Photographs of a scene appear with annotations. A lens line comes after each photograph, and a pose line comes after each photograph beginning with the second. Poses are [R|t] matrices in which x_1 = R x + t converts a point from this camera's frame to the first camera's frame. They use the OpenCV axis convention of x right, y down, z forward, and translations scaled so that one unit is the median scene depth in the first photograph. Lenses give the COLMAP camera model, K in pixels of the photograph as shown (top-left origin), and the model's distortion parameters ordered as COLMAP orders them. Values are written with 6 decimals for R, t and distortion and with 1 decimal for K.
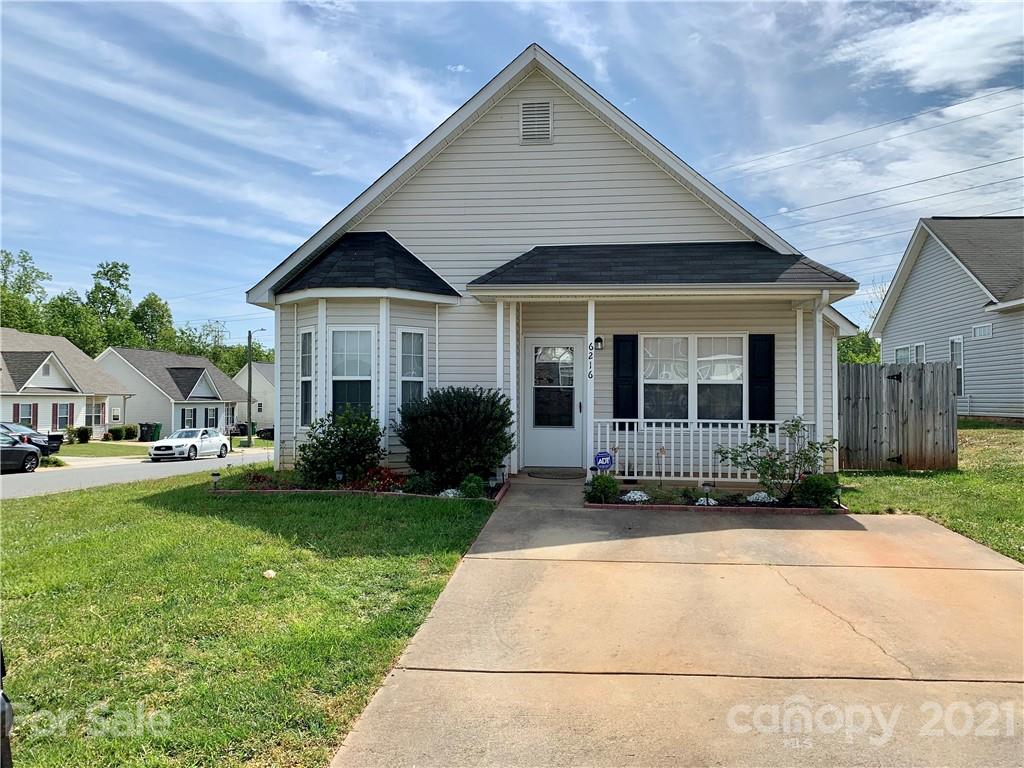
lens RADIAL K [[777.2, 0, 514.4], [0, 777.2, 392.8], [0, 0, 1]] dist [-0.021184, 0.033208]
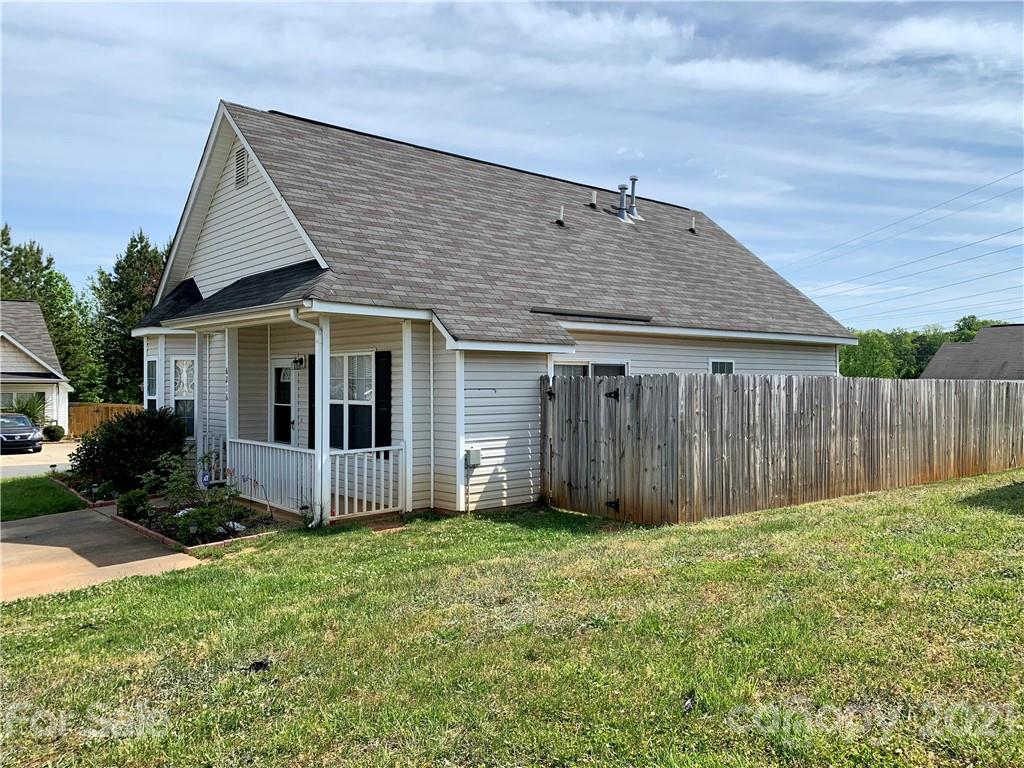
lens RADIAL K [[777.2, 0, 513.0], [0, 777.2, 383.9], [0, 0, 1]] dist [-0.021184, 0.033208]
pose [[0.737374, -0.002511, -0.675479, 0.929348], [0.012805, 0.999865, 0.010262, -0.039528], [0.675363, -0.016217, 0.737307, 0.384313]]
